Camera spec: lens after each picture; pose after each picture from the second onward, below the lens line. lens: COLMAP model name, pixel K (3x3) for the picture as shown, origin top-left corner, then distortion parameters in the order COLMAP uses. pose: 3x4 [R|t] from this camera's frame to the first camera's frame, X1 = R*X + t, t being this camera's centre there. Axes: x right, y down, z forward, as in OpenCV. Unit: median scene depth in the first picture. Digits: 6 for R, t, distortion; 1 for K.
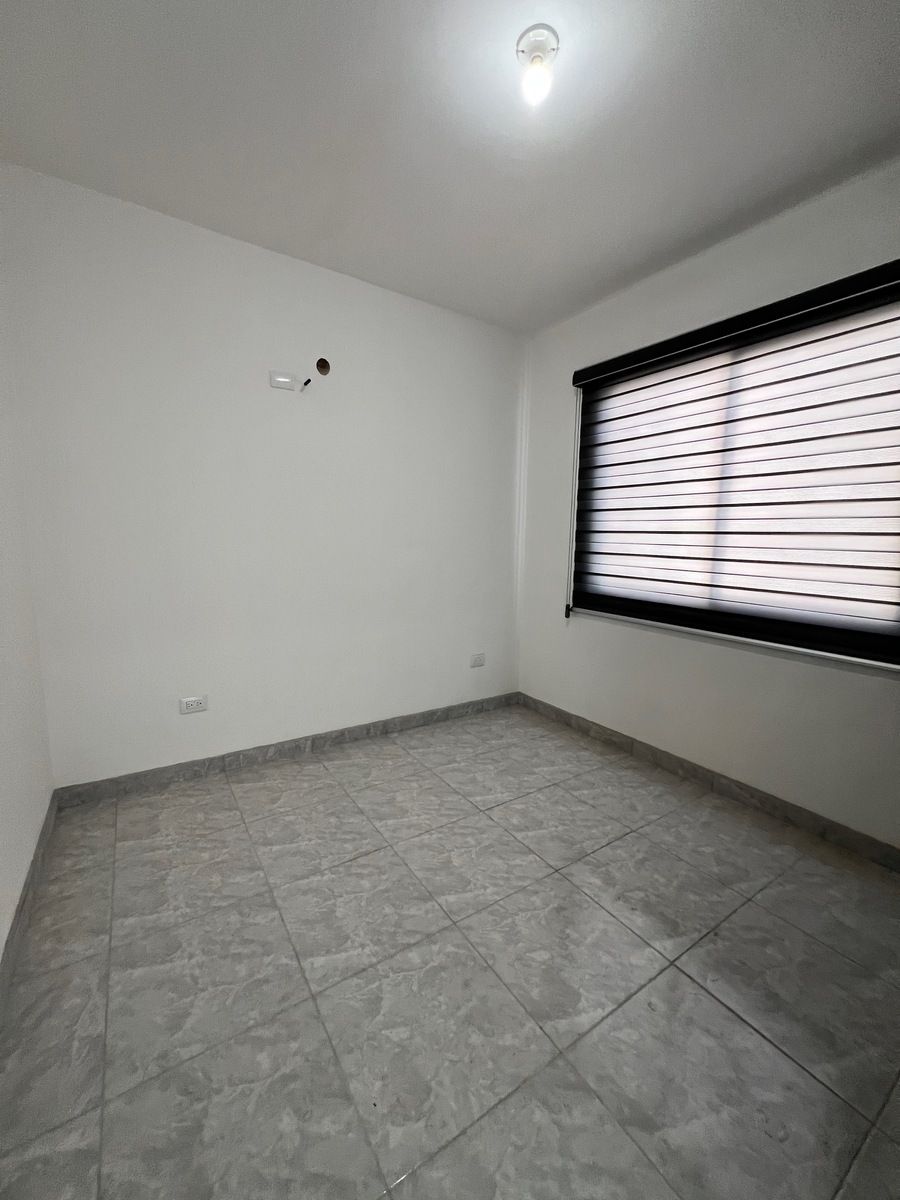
lens RADIAL K [[478.6, 0, 449.9], [0, 478.6, 594.4], [0, 0, 1]] dist [-0.002941, 0.001392]
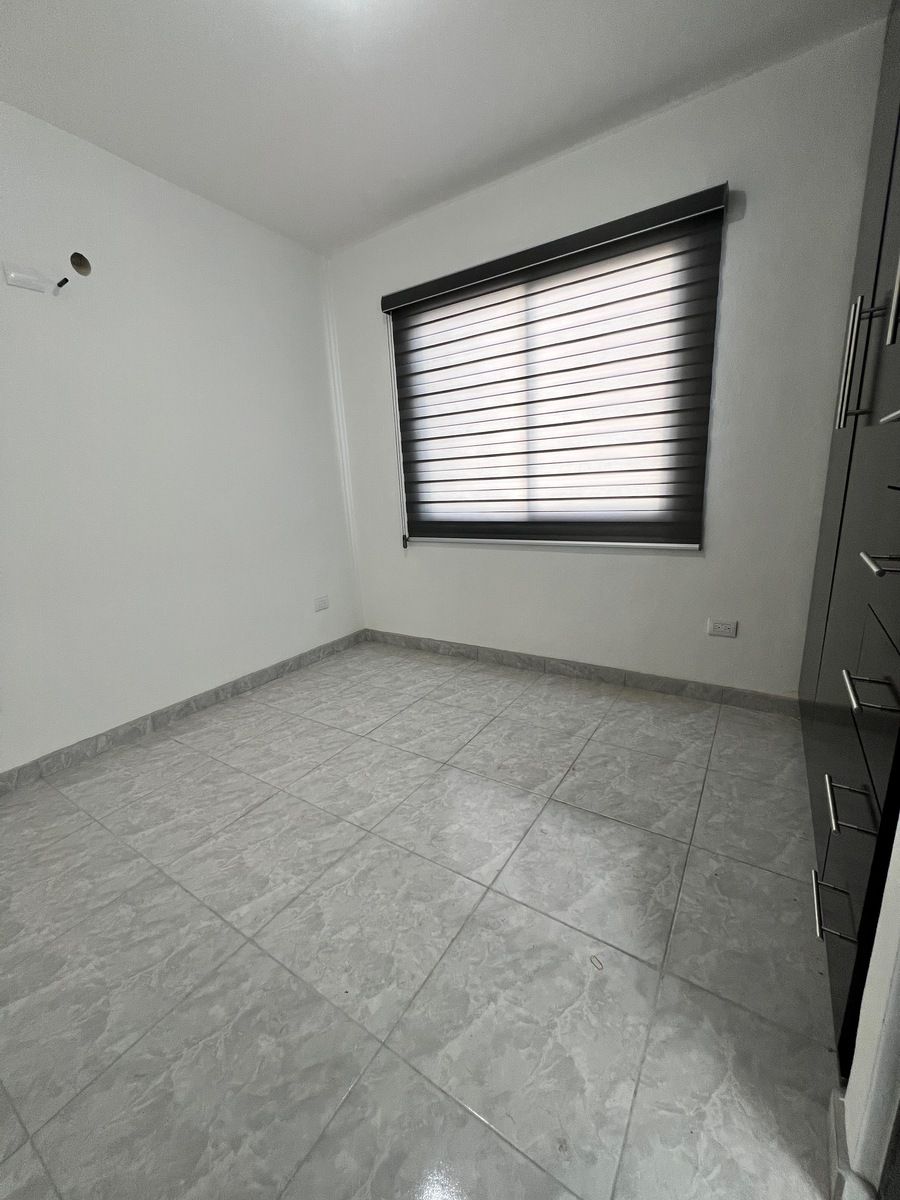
lens RADIAL K [[478.6, 0, 447.8], [0, 478.6, 594.4], [0, 0, 1]] dist [-0.002941, 0.001392]
pose [[0.916310, -0.155654, 0.368983, -0.113287], [0.117770, 0.985368, 0.123210, 0.051102], [-0.382762, -0.069443, 0.921234, -0.001907]]
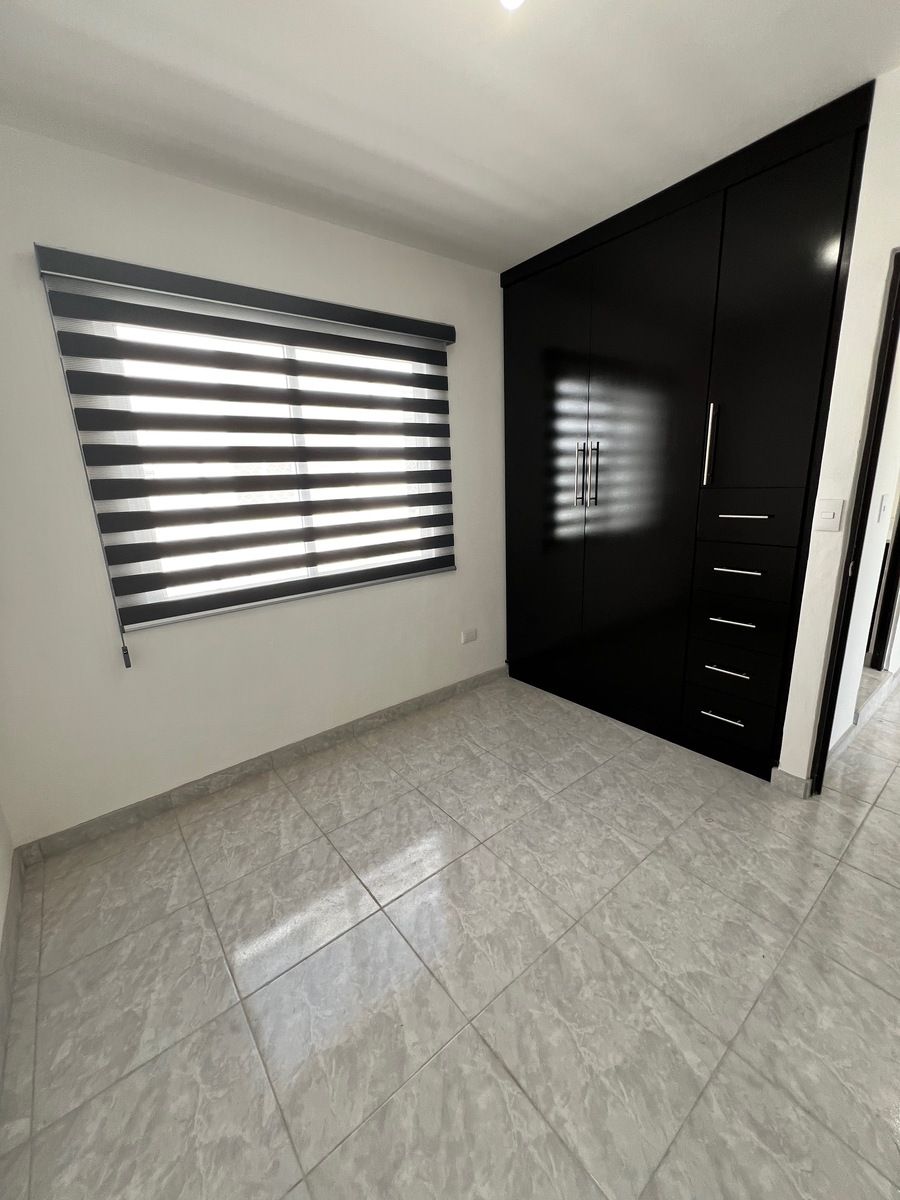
lens RADIAL K [[478.6, 0, 451.5], [0, 478.6, 590.7], [0, 0, 1]] dist [-0.002941, 0.001392]
pose [[-0.081695, -0.242627, 0.966674, -0.630094], [0.165342, 0.953176, 0.253213, -0.225062], [-0.982847, 0.180518, -0.037753, 0.956283]]
